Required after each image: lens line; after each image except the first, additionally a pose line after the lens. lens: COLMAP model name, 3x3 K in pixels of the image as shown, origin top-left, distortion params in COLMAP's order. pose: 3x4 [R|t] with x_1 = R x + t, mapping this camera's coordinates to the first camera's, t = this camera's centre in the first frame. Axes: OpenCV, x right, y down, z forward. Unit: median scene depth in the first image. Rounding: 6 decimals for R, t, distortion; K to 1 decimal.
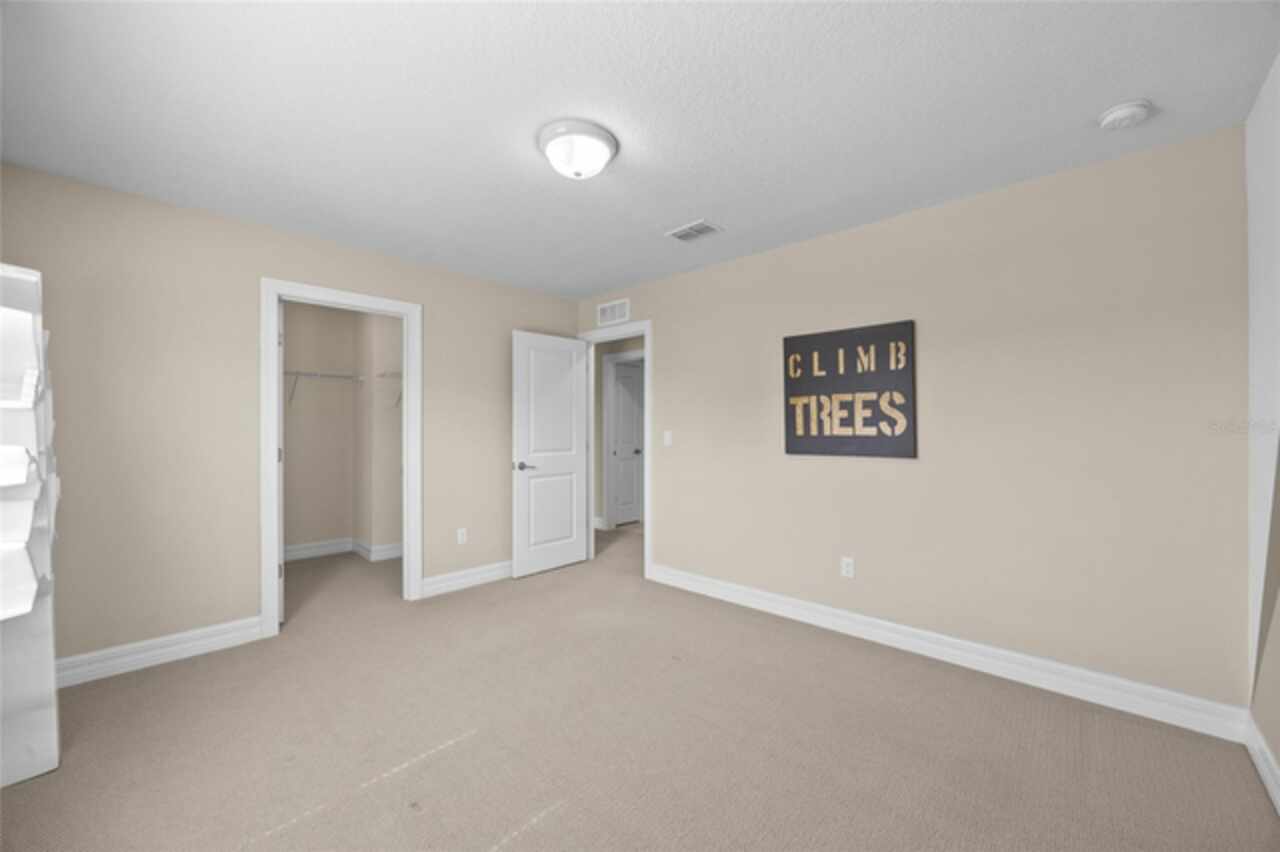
lens RADIAL K [[483.2, 0, 635.1], [0, 483.2, 428.9], [0, 0, 1]] dist [-0.000693, -0.000108]
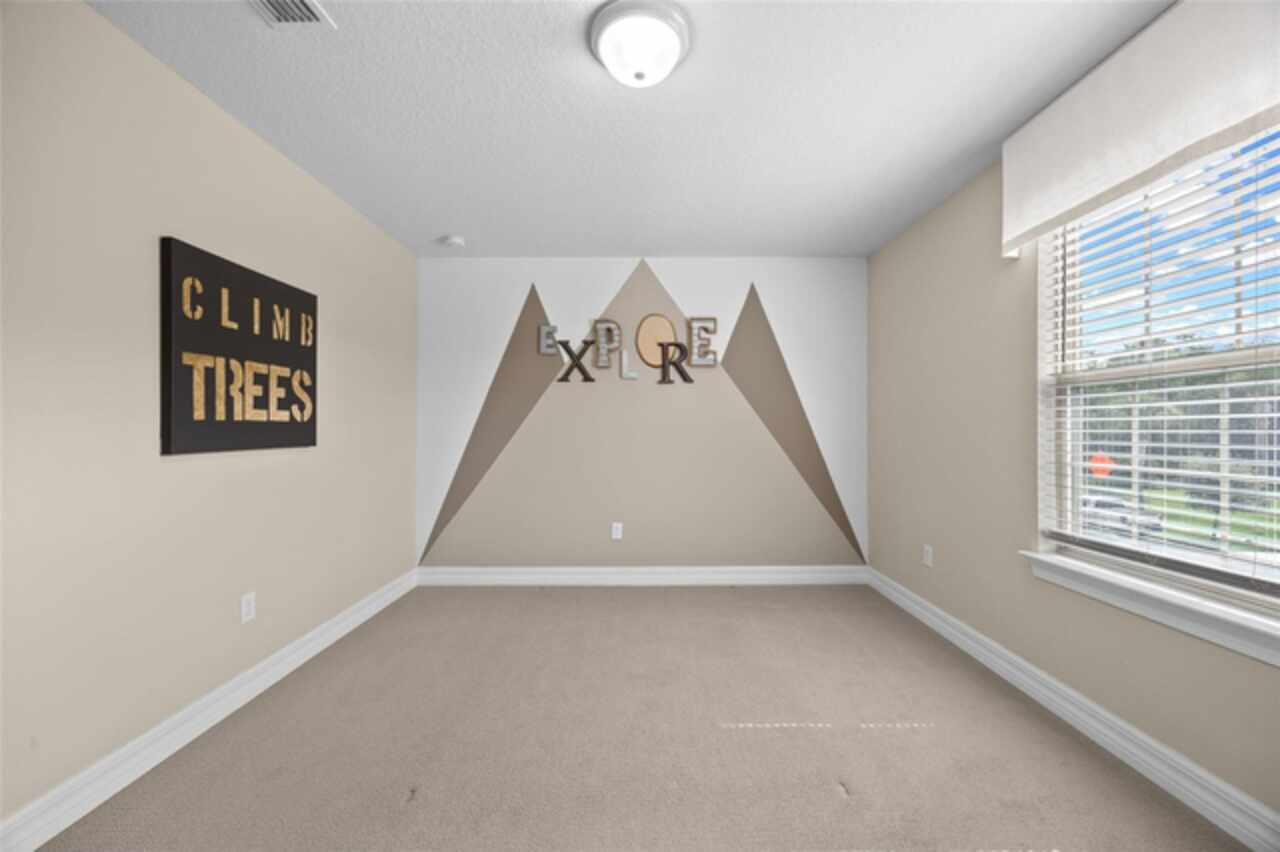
lens RADIAL K [[483.2, 0, 641.1], [0, 483.2, 425.3], [0, 0, 1]] dist [-0.000693, -0.000108]
pose [[-0.674995, 0.000324, 0.737822, -0.475503], [-0.007094, 0.999951, -0.006929, 0.020828], [-0.737788, -0.009911, -0.674959, 1.059327]]
